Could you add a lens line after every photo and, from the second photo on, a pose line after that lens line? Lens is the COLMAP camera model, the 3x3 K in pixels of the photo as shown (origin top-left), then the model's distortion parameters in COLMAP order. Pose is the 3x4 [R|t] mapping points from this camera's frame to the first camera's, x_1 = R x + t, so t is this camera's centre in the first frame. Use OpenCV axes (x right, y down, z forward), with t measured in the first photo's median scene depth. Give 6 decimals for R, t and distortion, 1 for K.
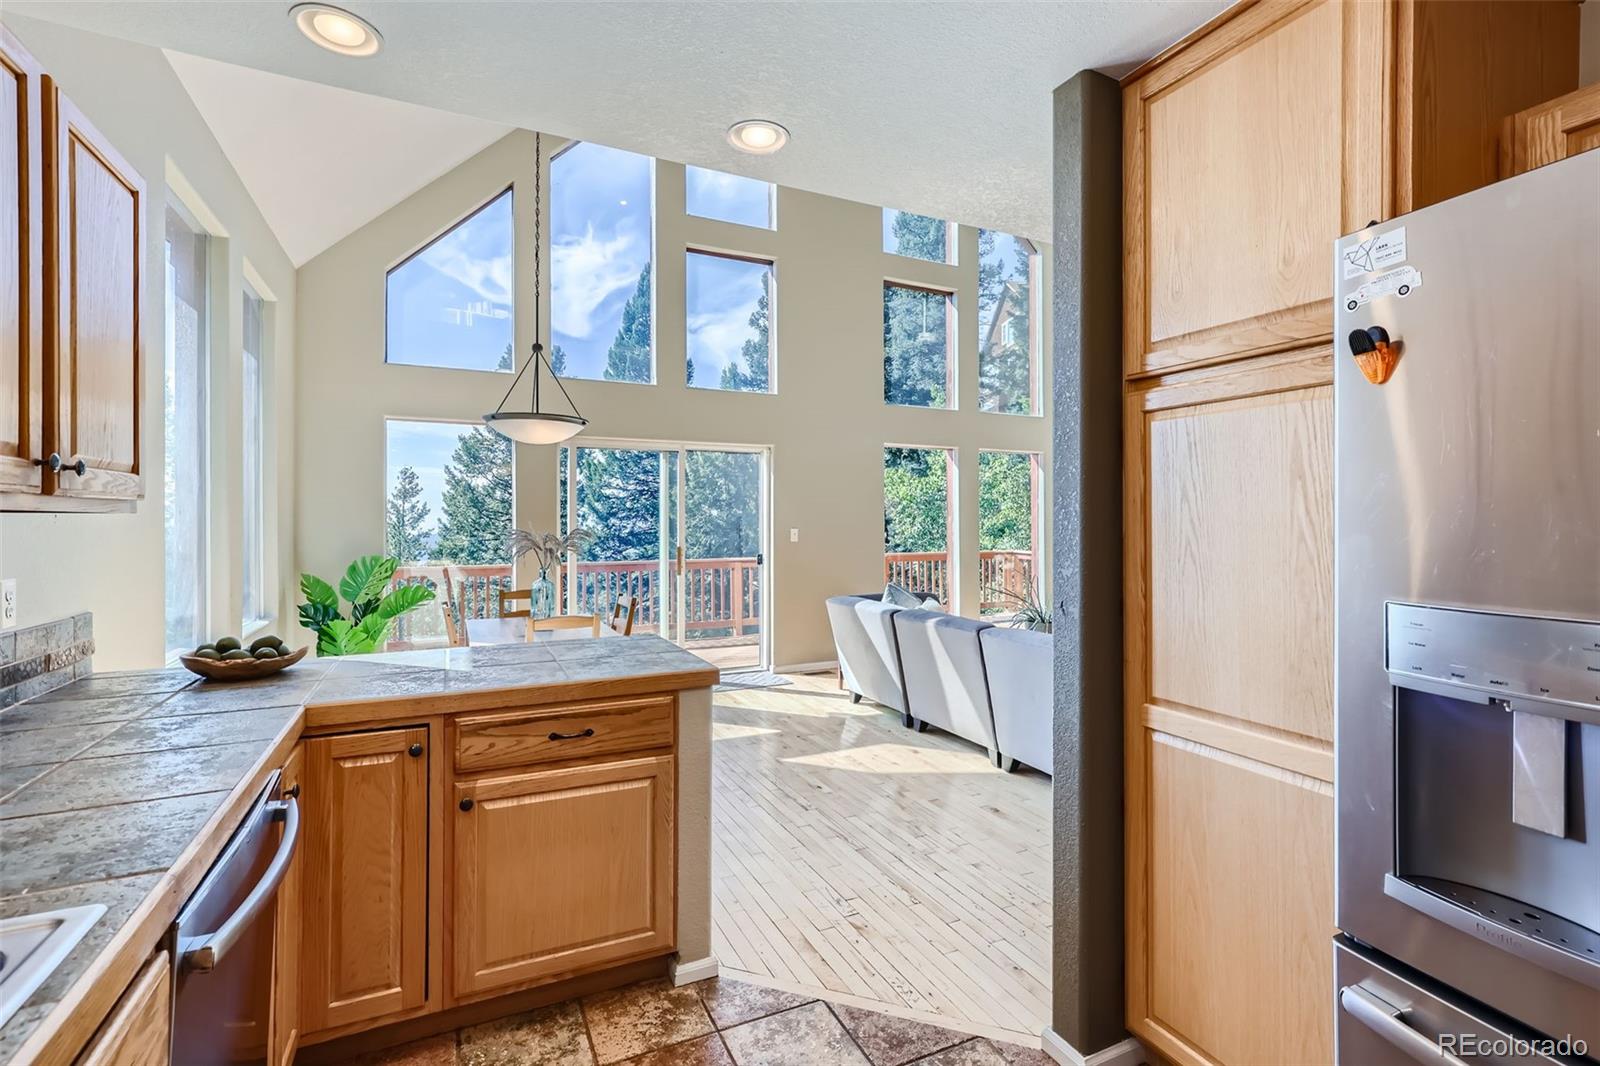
lens RADIAL K [[733.3, 0, 809.6], [0, 733.3, 537.4], [0, 0, 1]] dist [-0.004455, 0.006068]
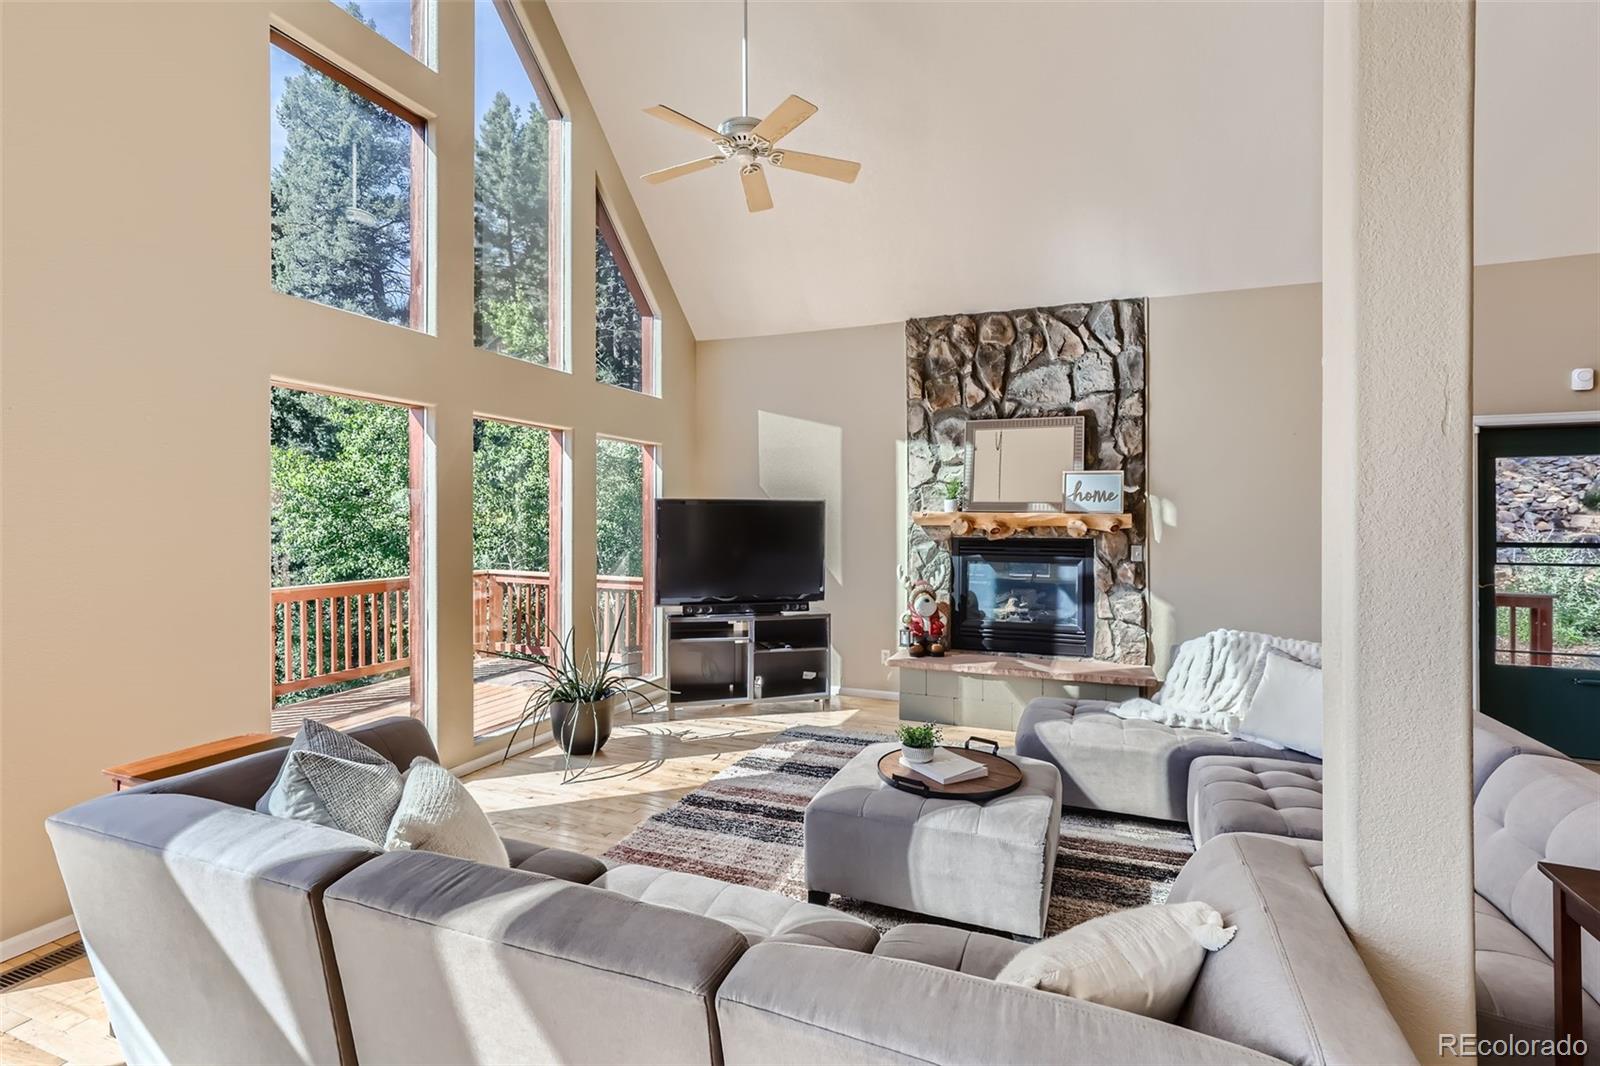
lens RADIAL K [[733.3, 0, 809.6], [0, 733.3, 537.4], [0, 0, 1]] dist [-0.004455, 0.006068]
pose [[0.734550, 0.004077, 0.678542, 0.029420], [-0.003850, 0.999991, -0.001842, -0.018662], [-0.678543, -0.001260, 0.734559, 0.333282]]
